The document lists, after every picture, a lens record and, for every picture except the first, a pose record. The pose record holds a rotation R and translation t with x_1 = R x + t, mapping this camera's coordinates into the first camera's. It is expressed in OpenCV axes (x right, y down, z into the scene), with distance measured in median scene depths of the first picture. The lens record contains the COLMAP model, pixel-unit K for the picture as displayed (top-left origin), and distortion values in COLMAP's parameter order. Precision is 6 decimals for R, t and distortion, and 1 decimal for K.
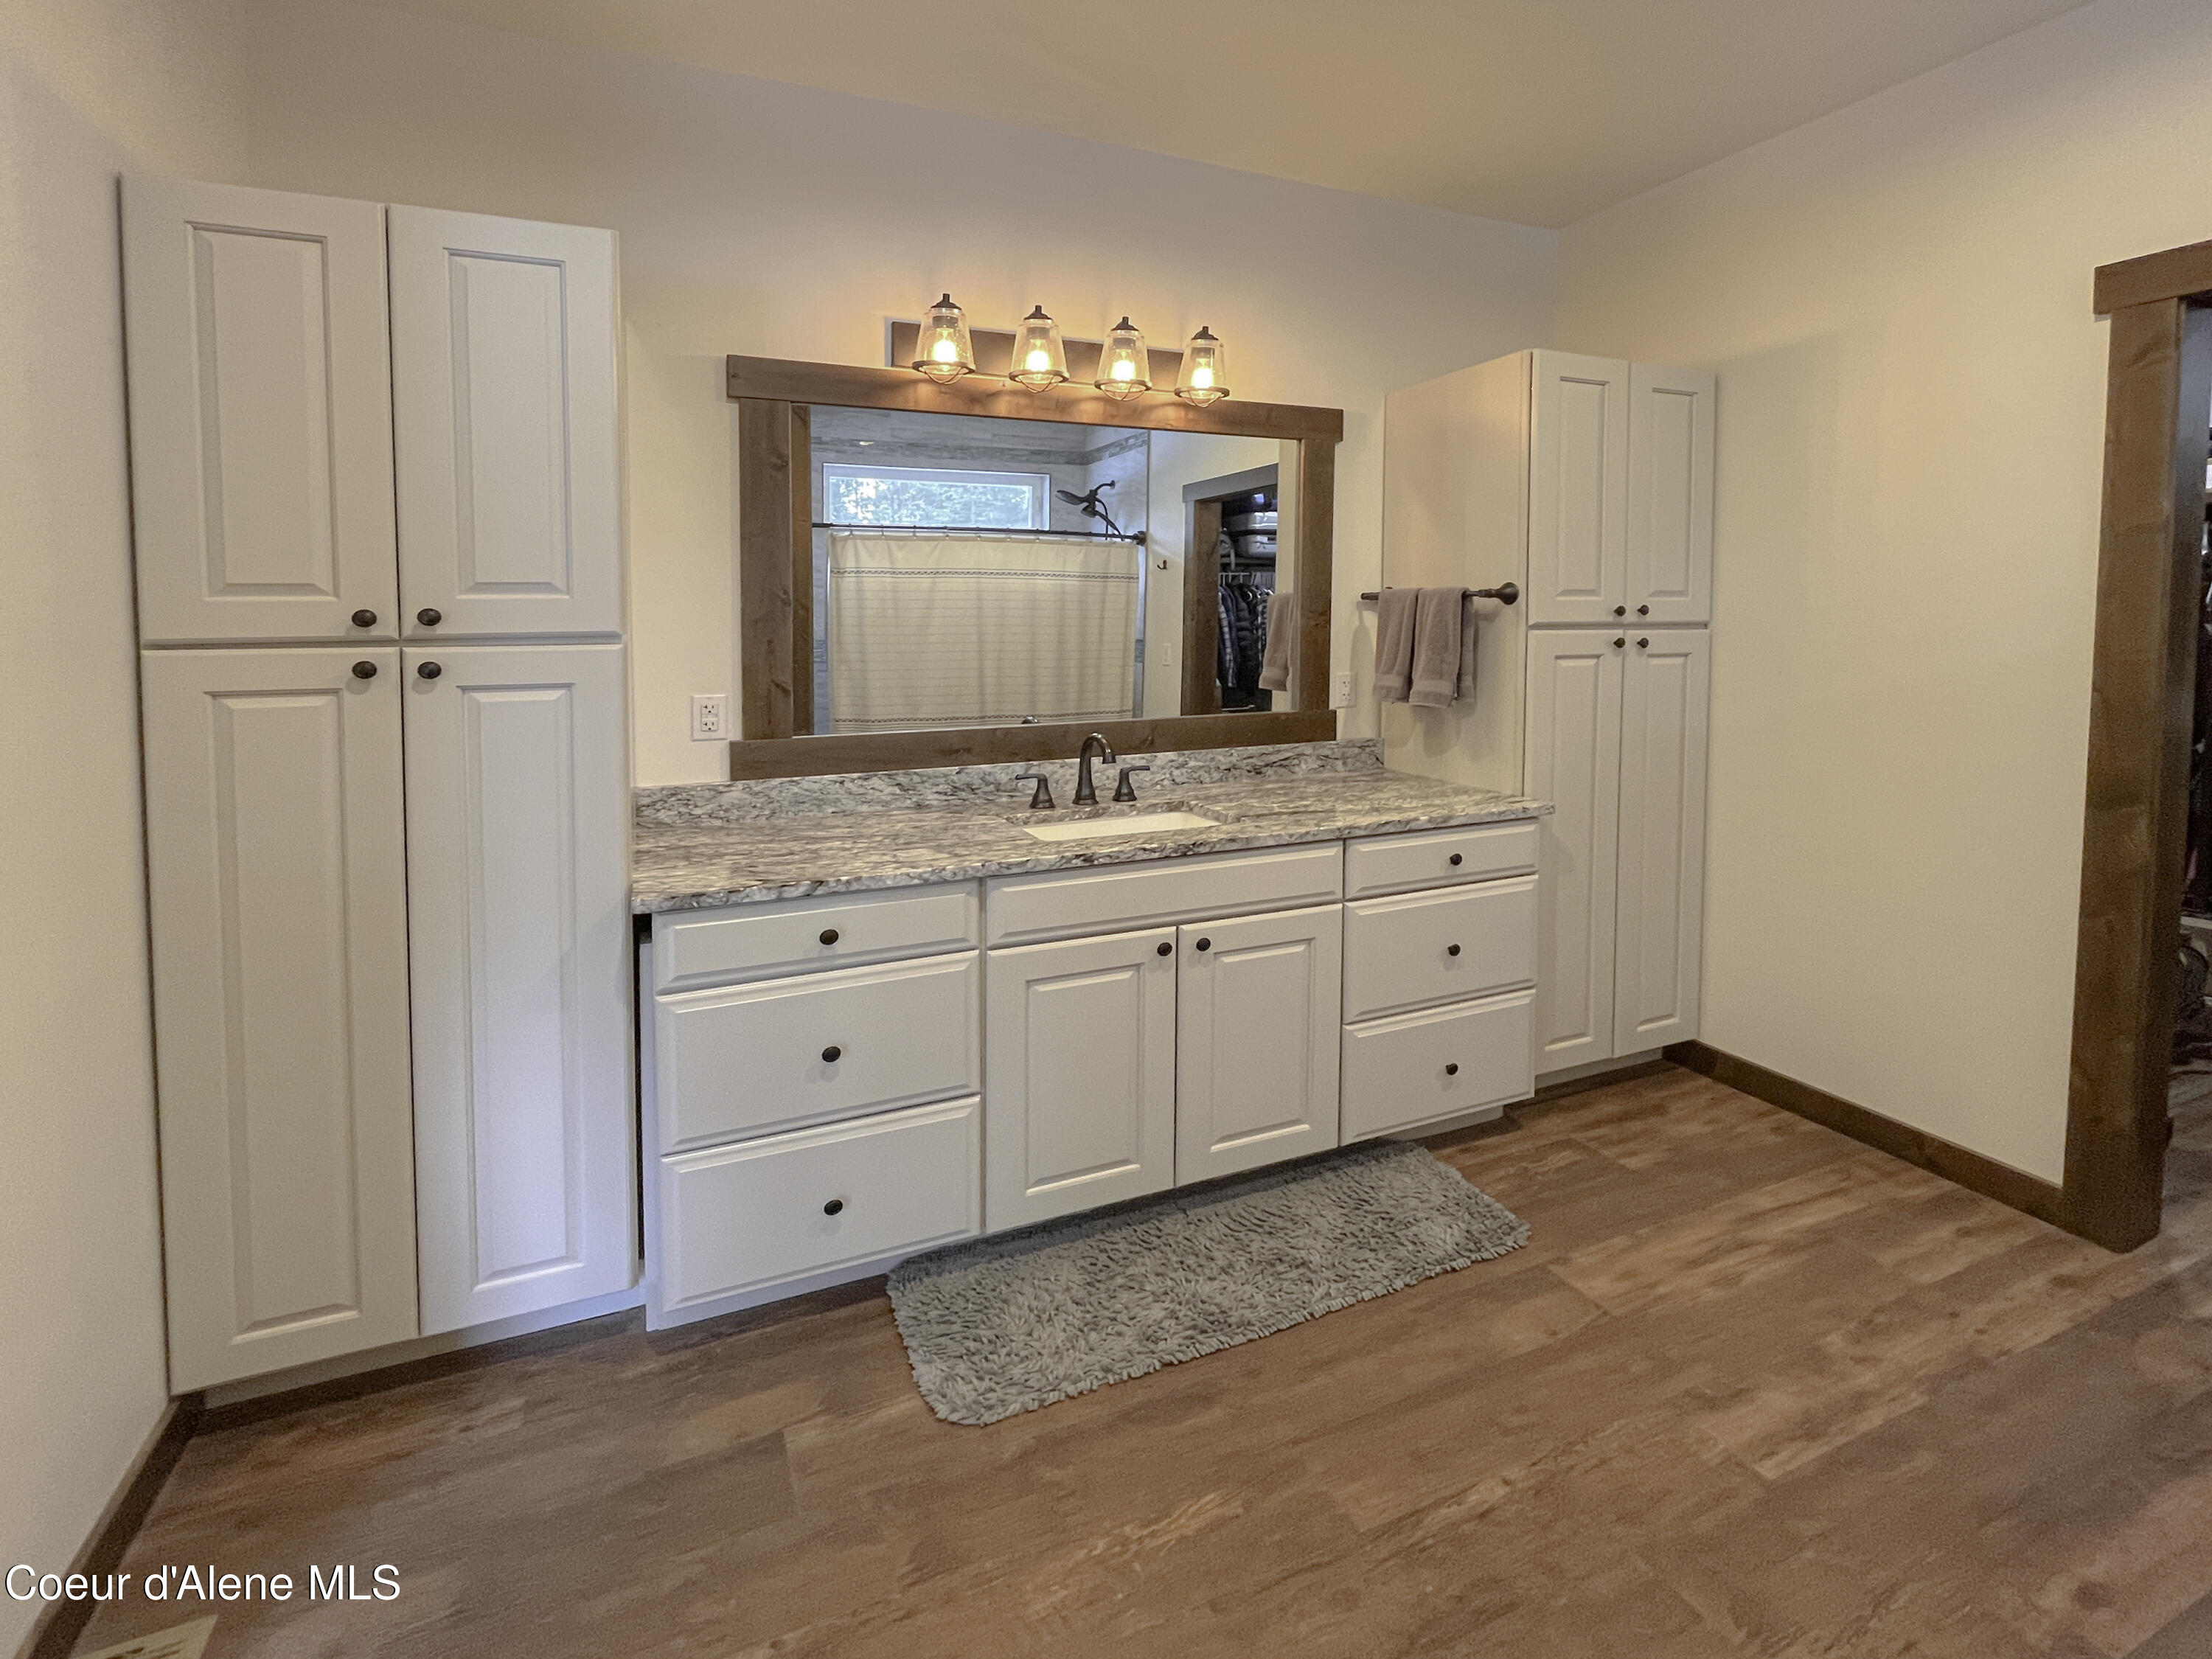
lens RADIAL K [[931.7, 0, 1106.9], [0, 931.7, 713.1], [0, 0, 1]] dist [-0.001015, -0.000305]
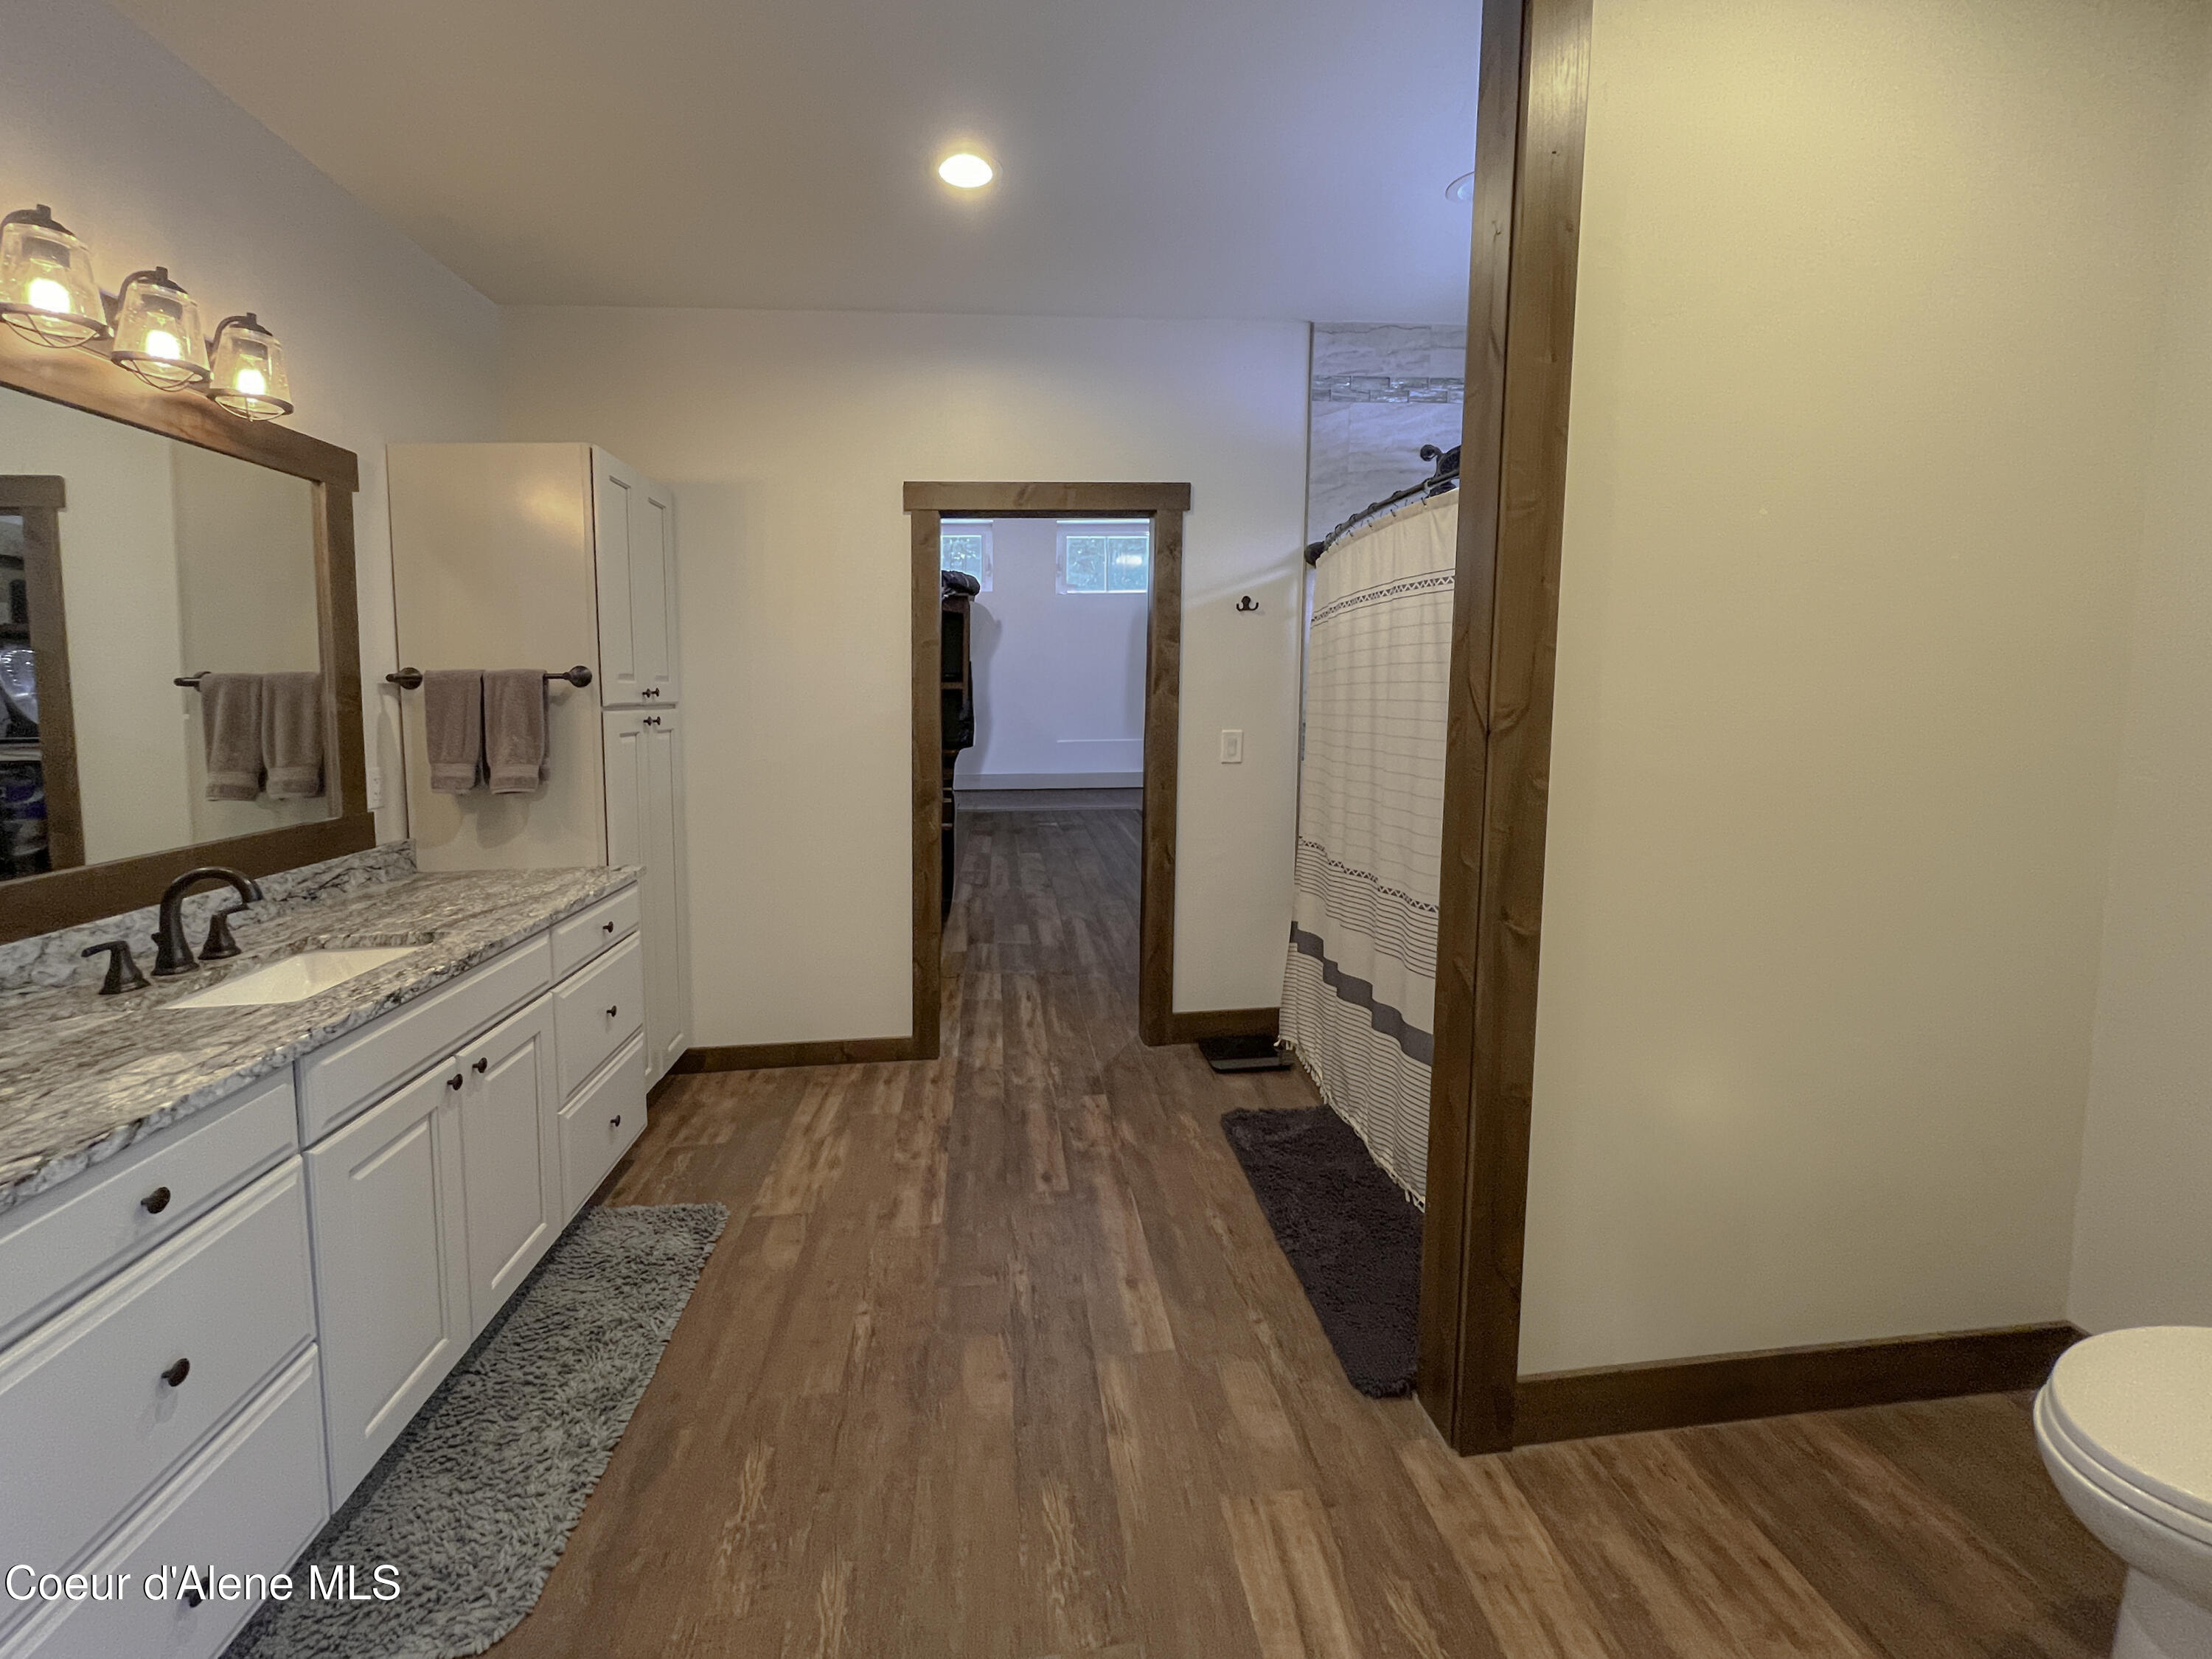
lens RADIAL K [[902.7, 0, 1104.1], [0, 902.7, 823.1], [0, 0, 1]] dist [-0.000008, -0.000002]
pose [[0.349307, -0.142267, 0.926145, -0.360118], [0.117741, 0.987236, 0.107244, -0.001802], [-0.929582, 0.071584, 0.361599, 0.073709]]
